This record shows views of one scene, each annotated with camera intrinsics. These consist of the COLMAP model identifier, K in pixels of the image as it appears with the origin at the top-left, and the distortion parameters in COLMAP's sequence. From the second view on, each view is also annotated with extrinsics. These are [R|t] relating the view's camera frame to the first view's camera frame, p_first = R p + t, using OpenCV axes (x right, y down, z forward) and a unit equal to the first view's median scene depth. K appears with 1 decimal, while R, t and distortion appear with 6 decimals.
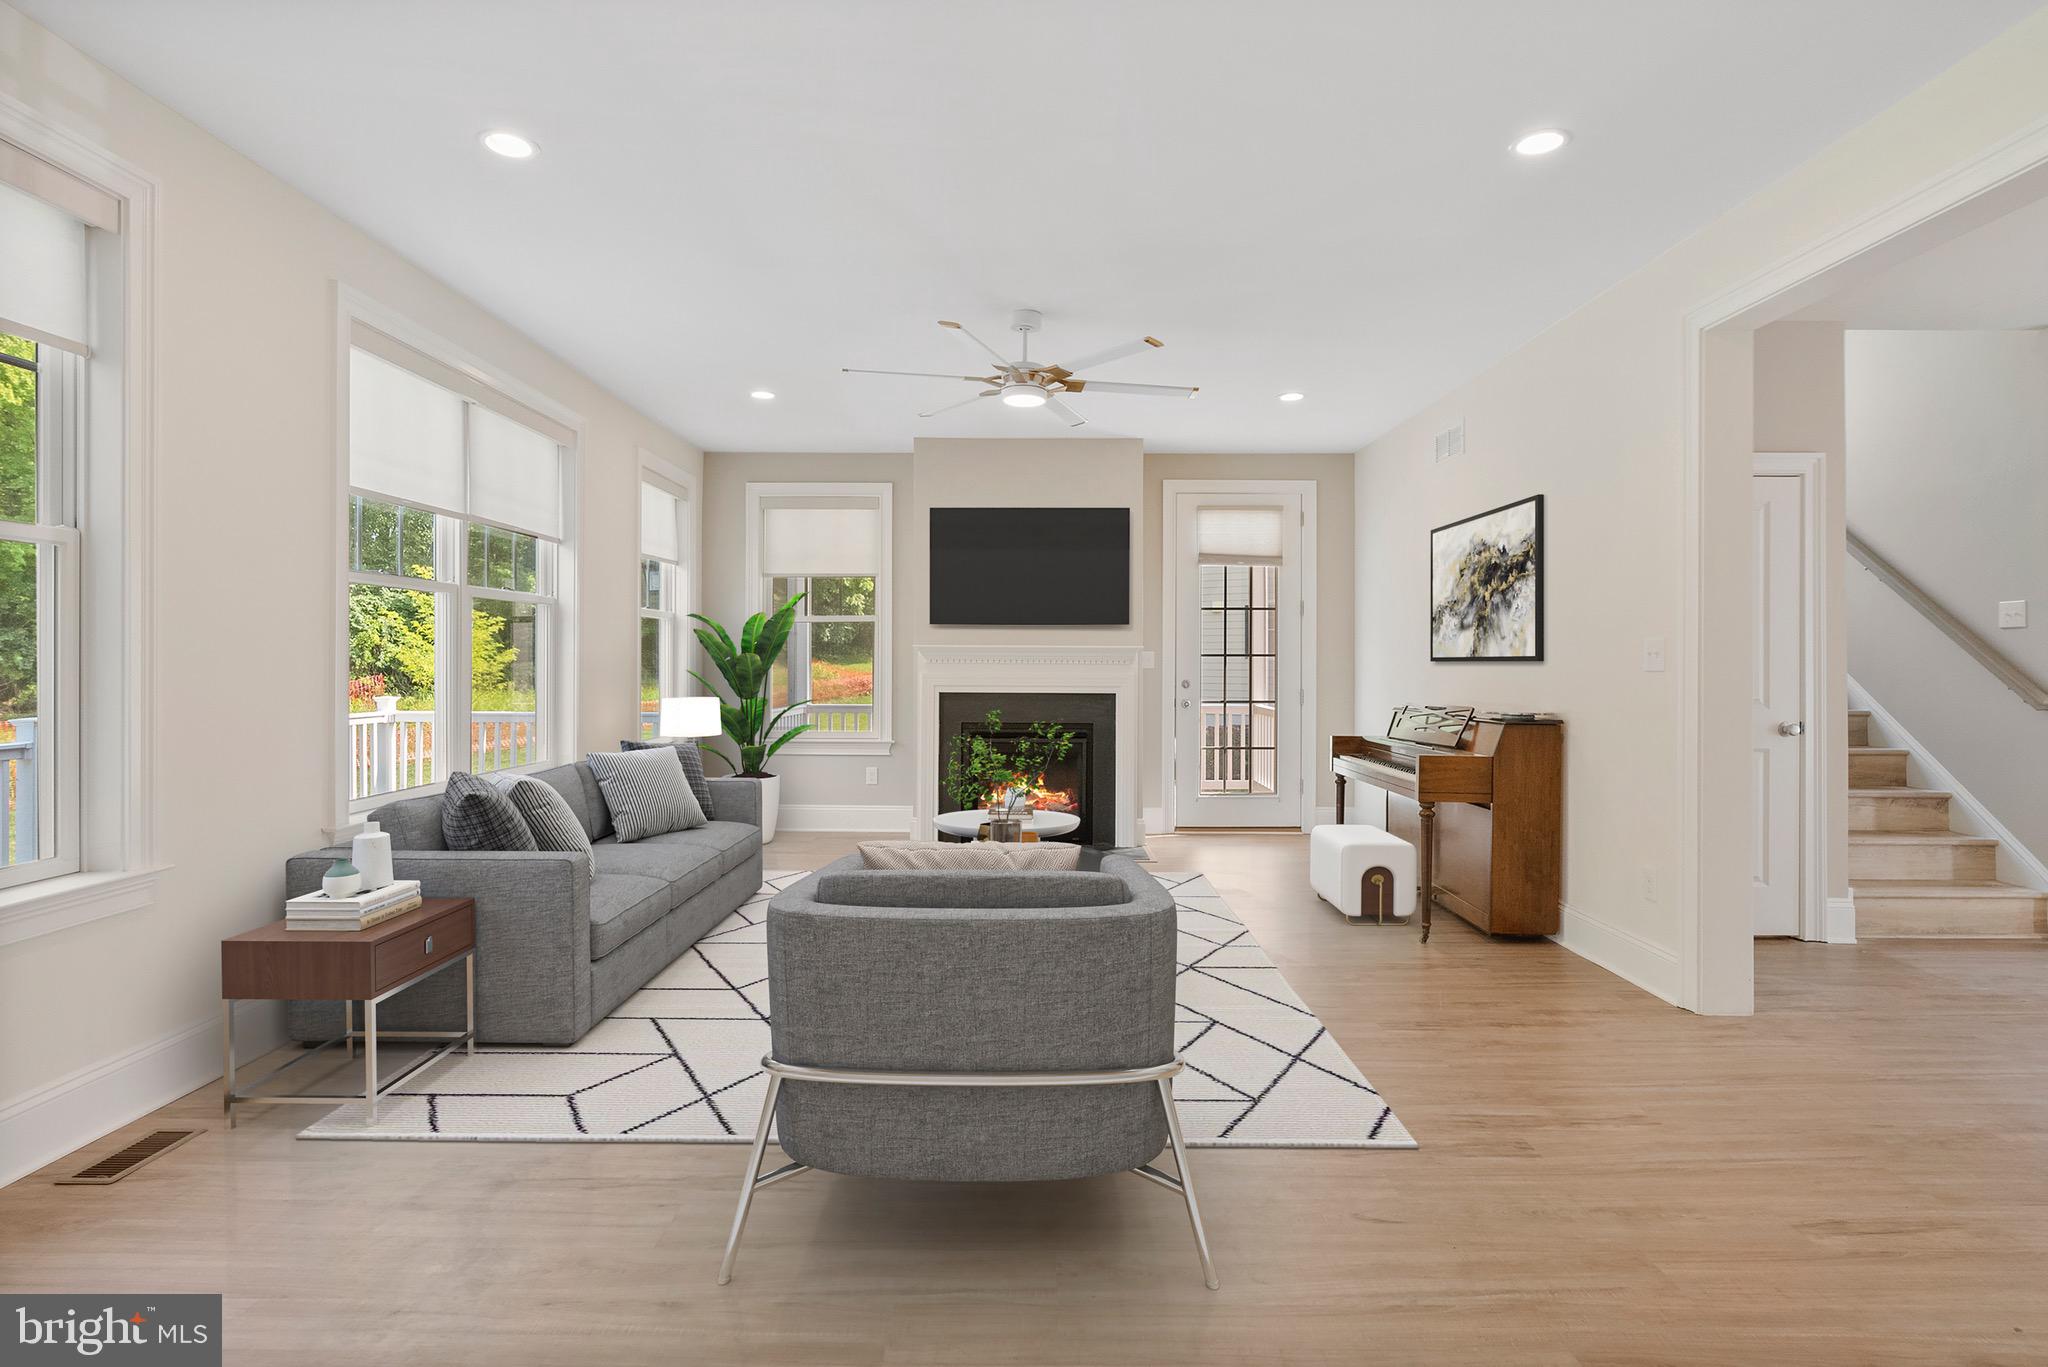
lens RADIAL K [[1014.5, 0, 1027.6], [0, 1014.5, 686.1], [0, 0, 1]] dist [-0.012540, 0.005895]
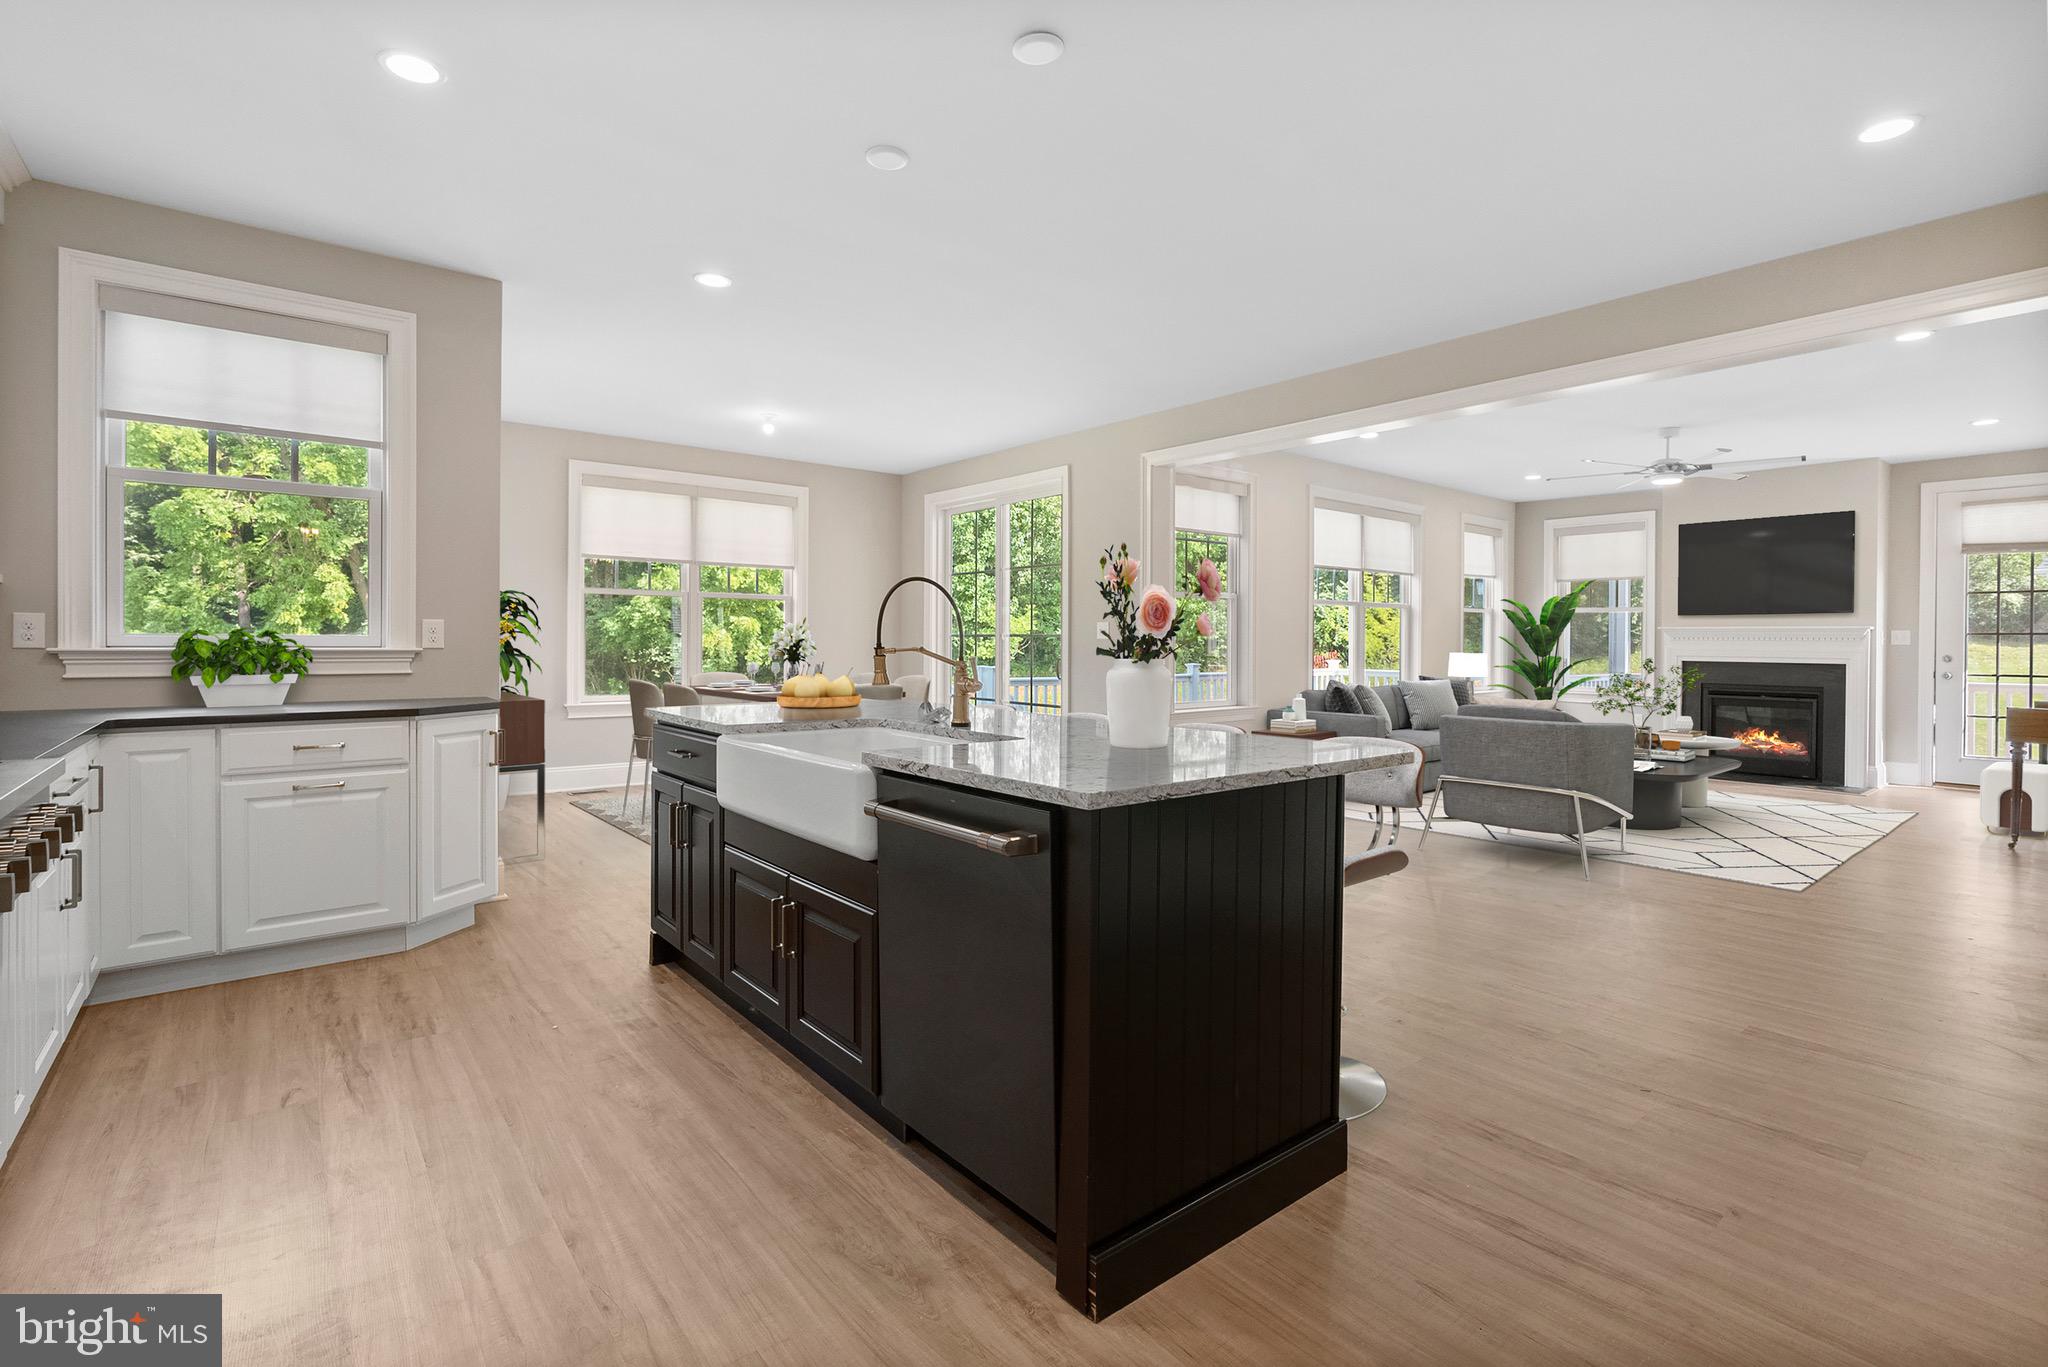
lens RADIAL K [[965.2, 0, 1035.9], [0, 965.2, 643.1], [0, 0, 1]] dist [0.000317, 0.000482]
pose [[0.641808, 0.001832, -0.766863, 0.352056], [-0.020279, 0.999688, -0.014583, 0.018136], [0.766597, 0.024911, 0.641645, -0.516488]]
